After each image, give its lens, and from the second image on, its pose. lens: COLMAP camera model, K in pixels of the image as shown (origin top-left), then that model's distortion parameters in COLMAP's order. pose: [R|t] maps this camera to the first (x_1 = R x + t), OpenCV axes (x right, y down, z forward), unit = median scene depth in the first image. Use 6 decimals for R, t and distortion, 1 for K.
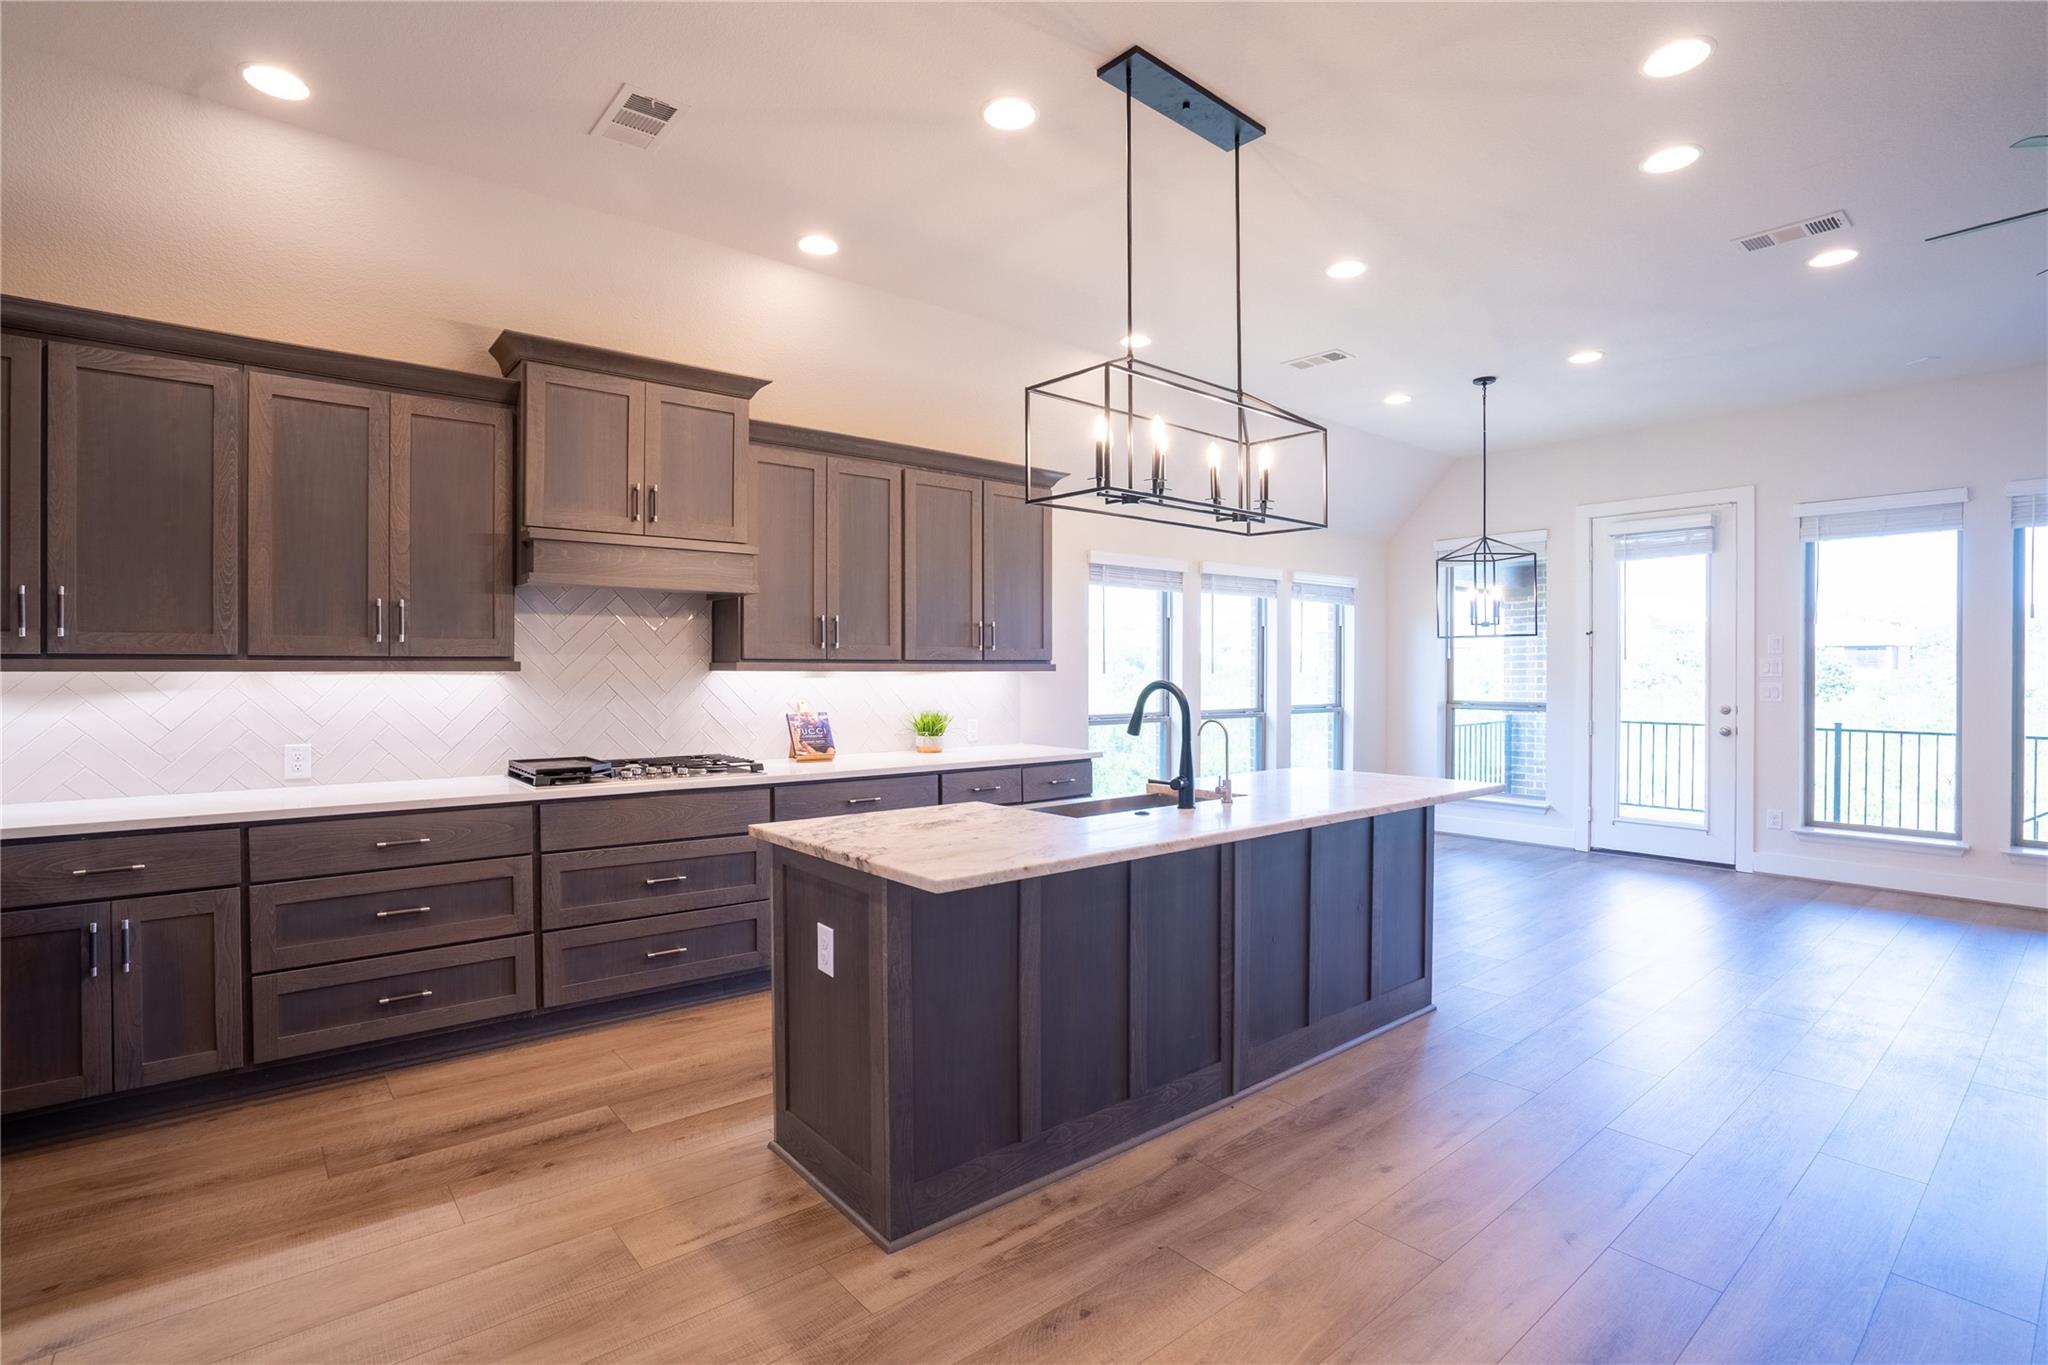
lens RADIAL K [[975.9, 0, 1023.7], [0, 975.9, 675.7], [0, 0, 1]] dist [-0.058360, 0.024209]
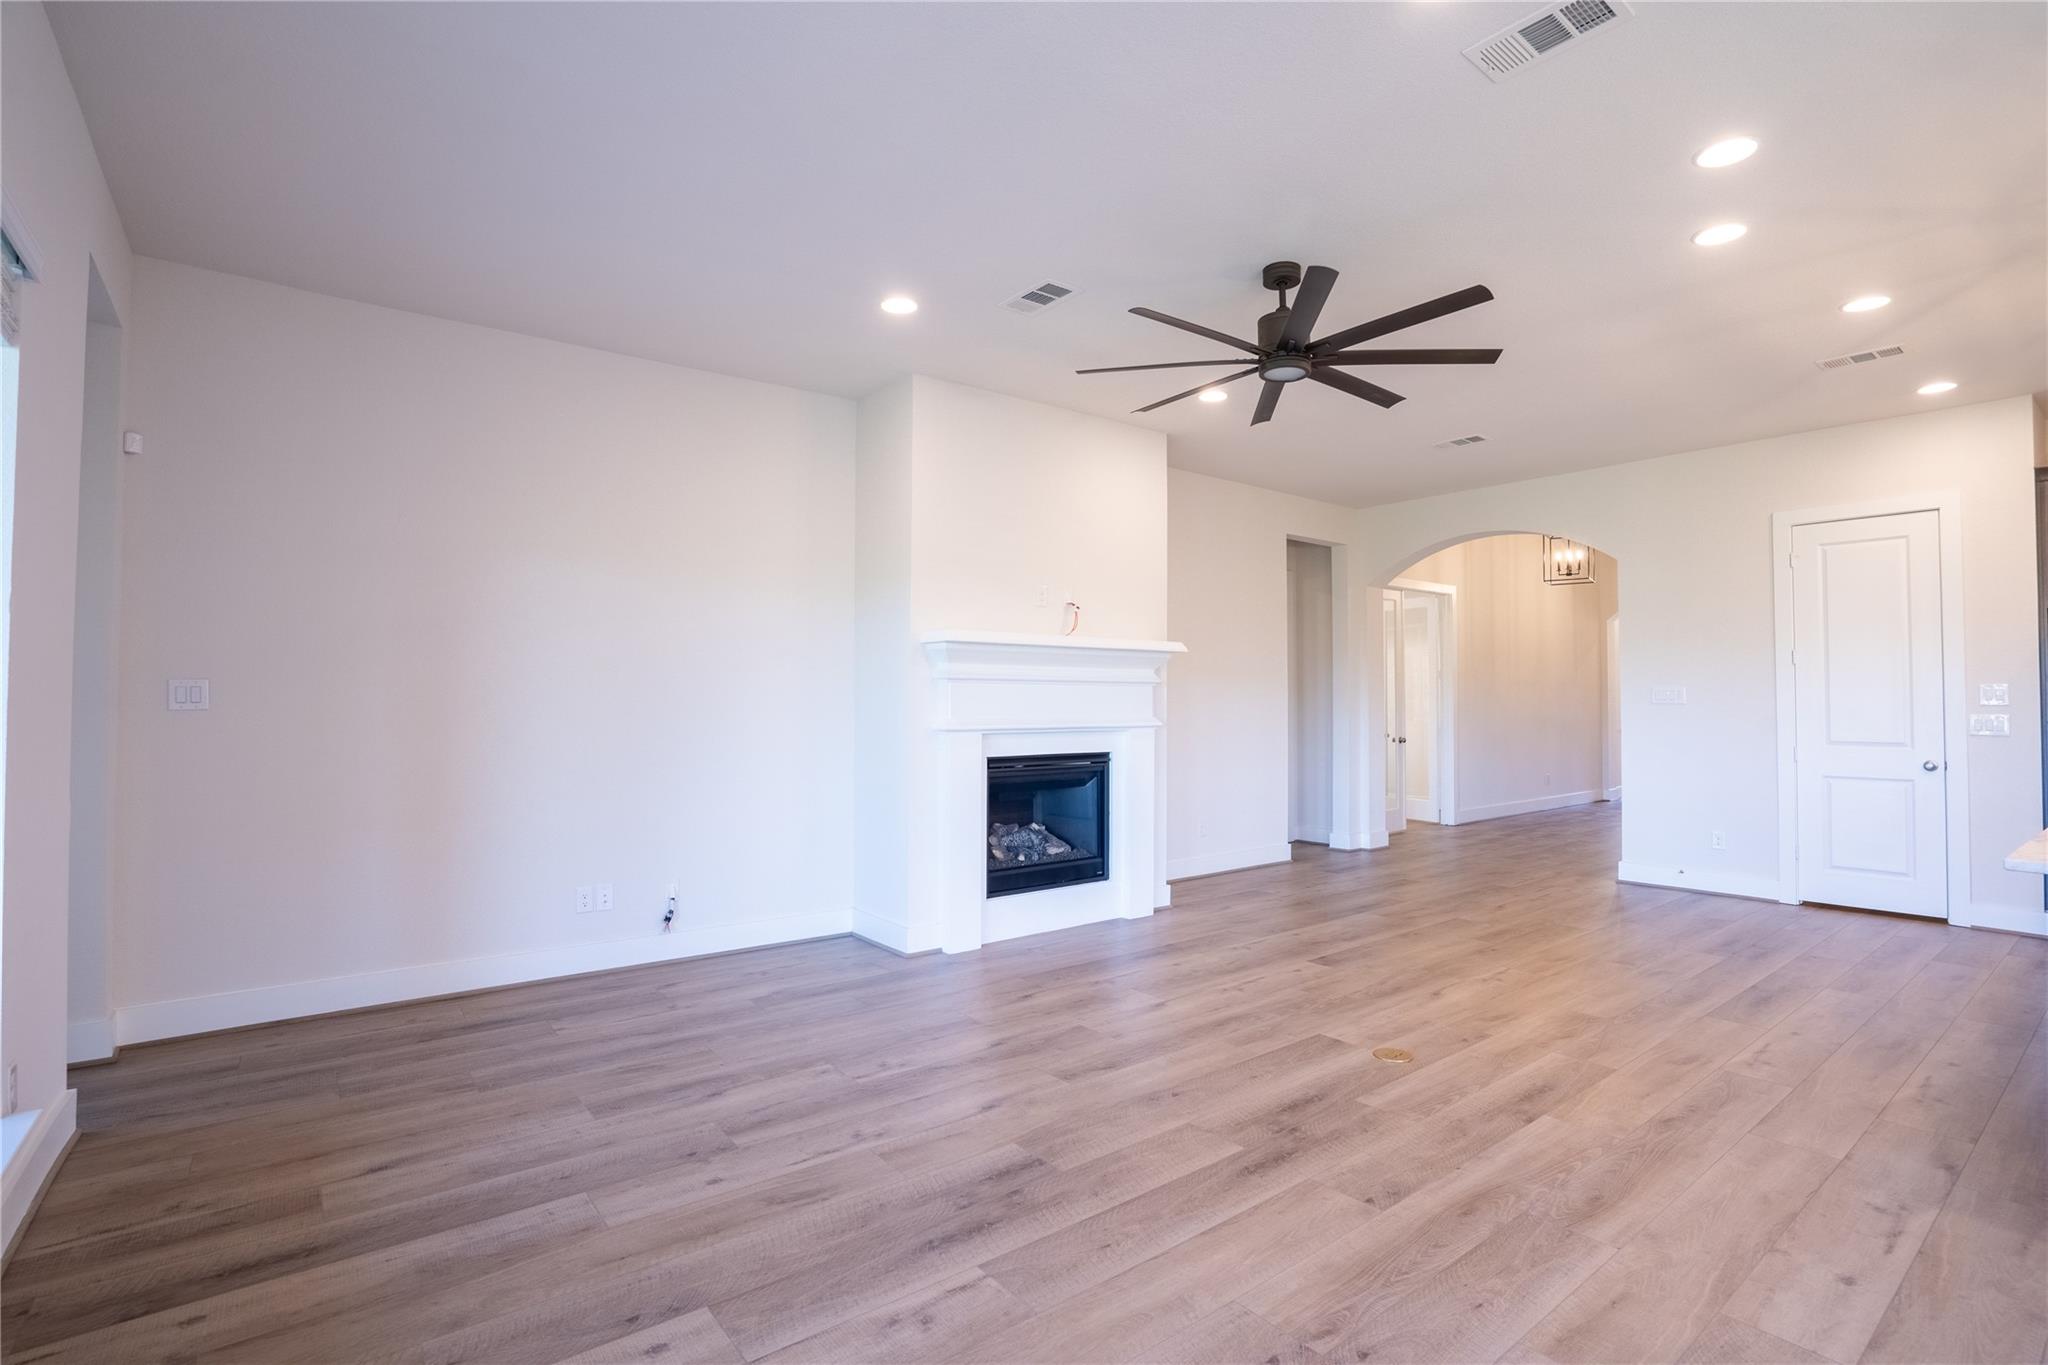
lens RADIAL K [[964.1, 0, 1024.0], [0, 964.1, 682.5], [0, 0, 1]] dist [-0.067132, 0.026980]
pose [[-0.999272, -0.000778, 0.038150, 1.115480], [-0.001362, 0.999882, -0.015285, 0.001183], [-0.038133, -0.015326, -0.999155, 1.608345]]
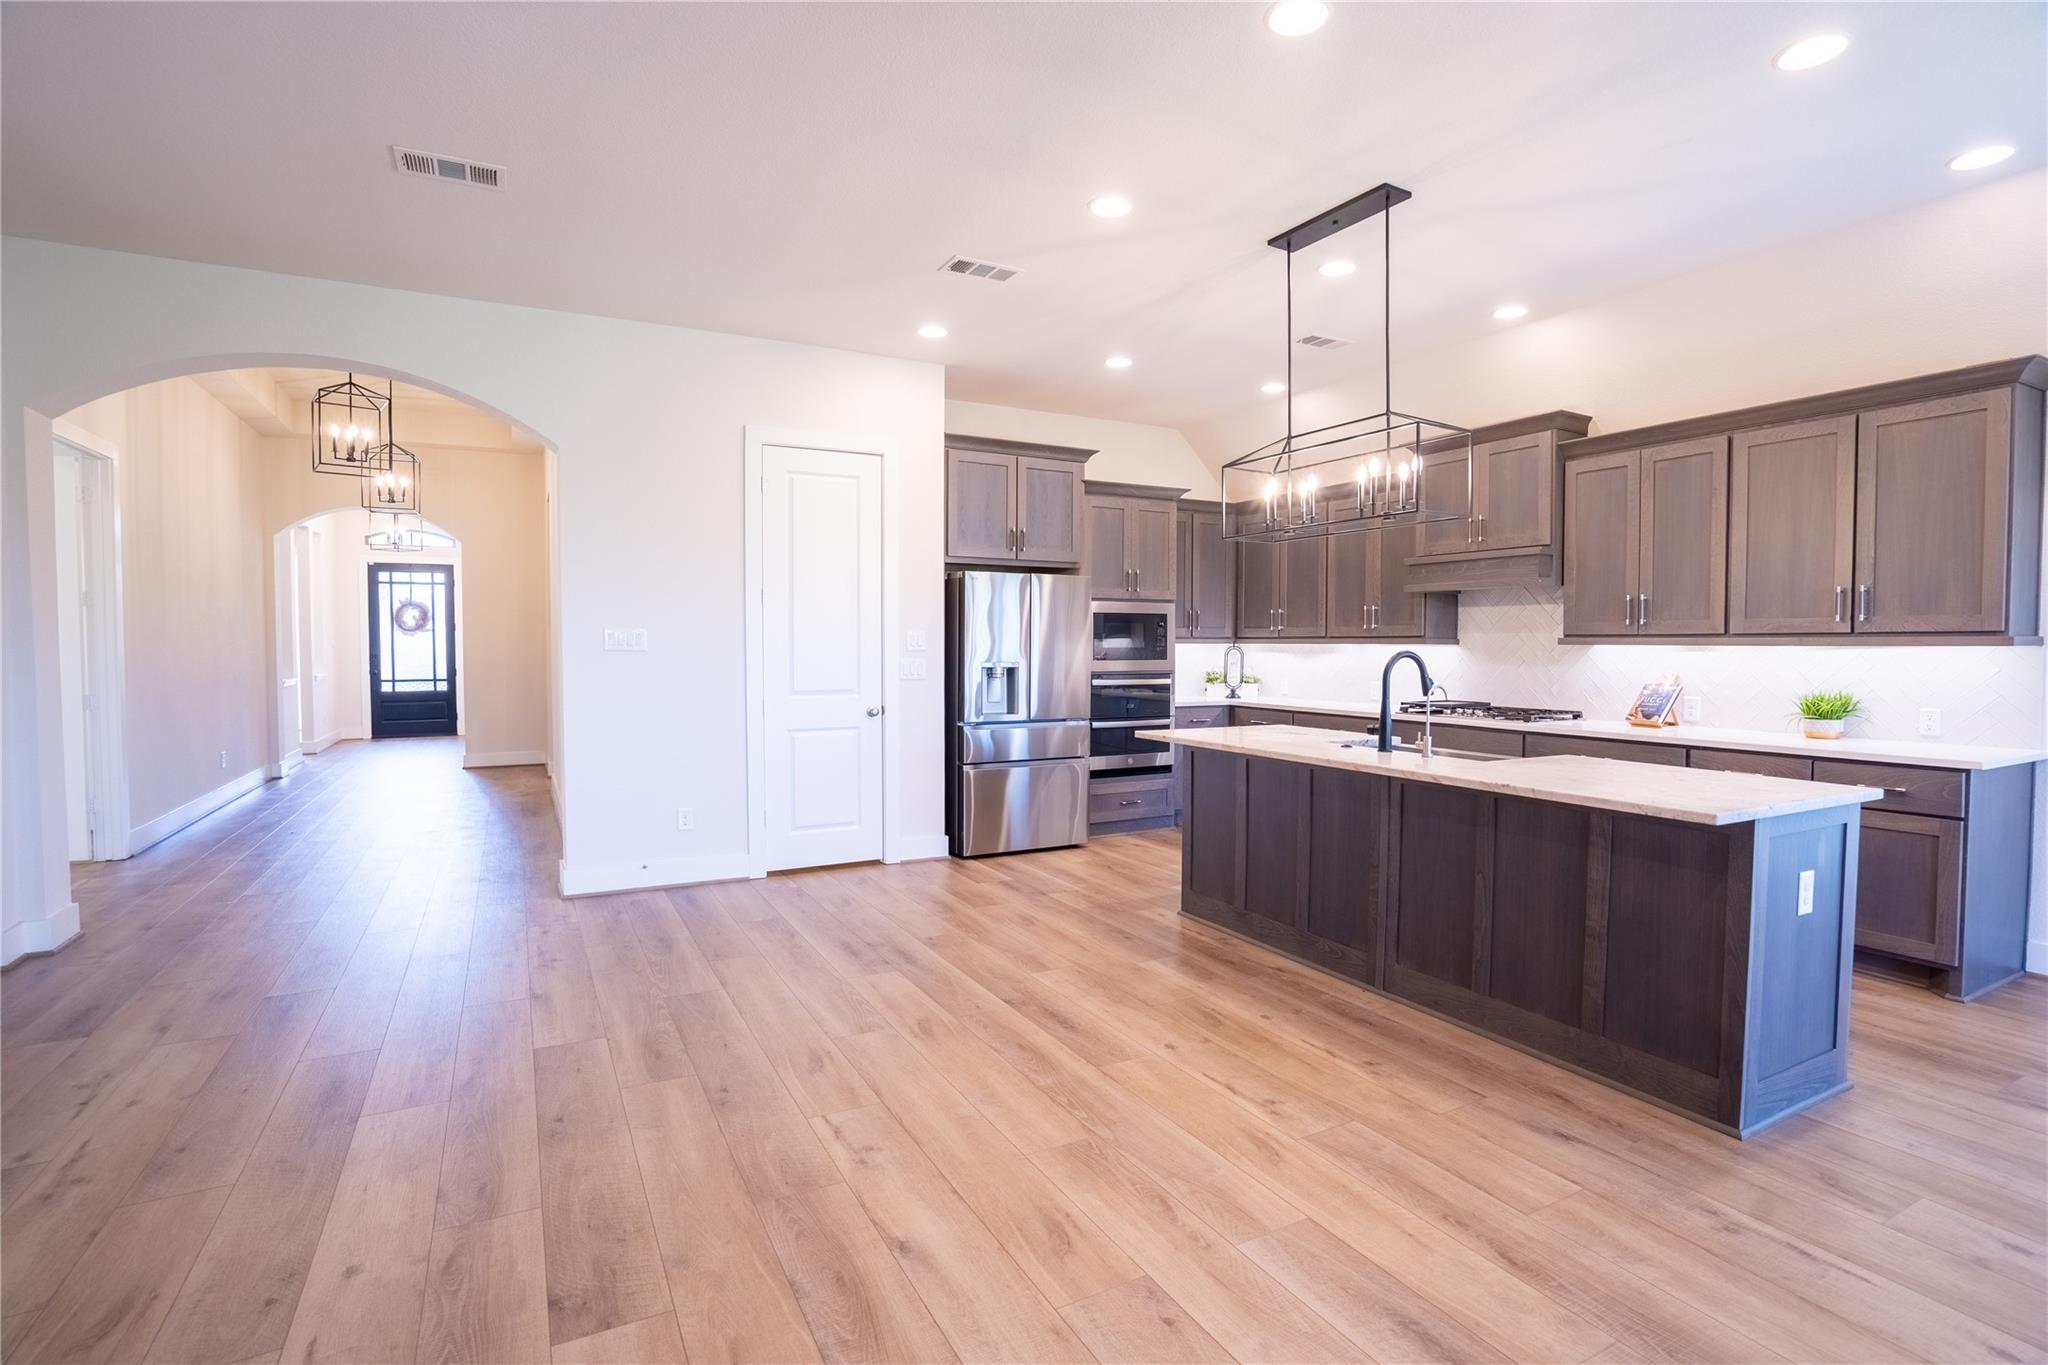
lens RADIAL K [[975.9, 0, 1023.7], [0, 975.9, 675.7], [0, 0, 1]] dist [-0.058360, 0.024209]
pose [[-0.205424, 0.032304, -0.978140, 1.195301], [-0.007155, 0.999379, 0.034508, -0.002648], [0.978647, 0.014087, -0.205065, 0.641337]]
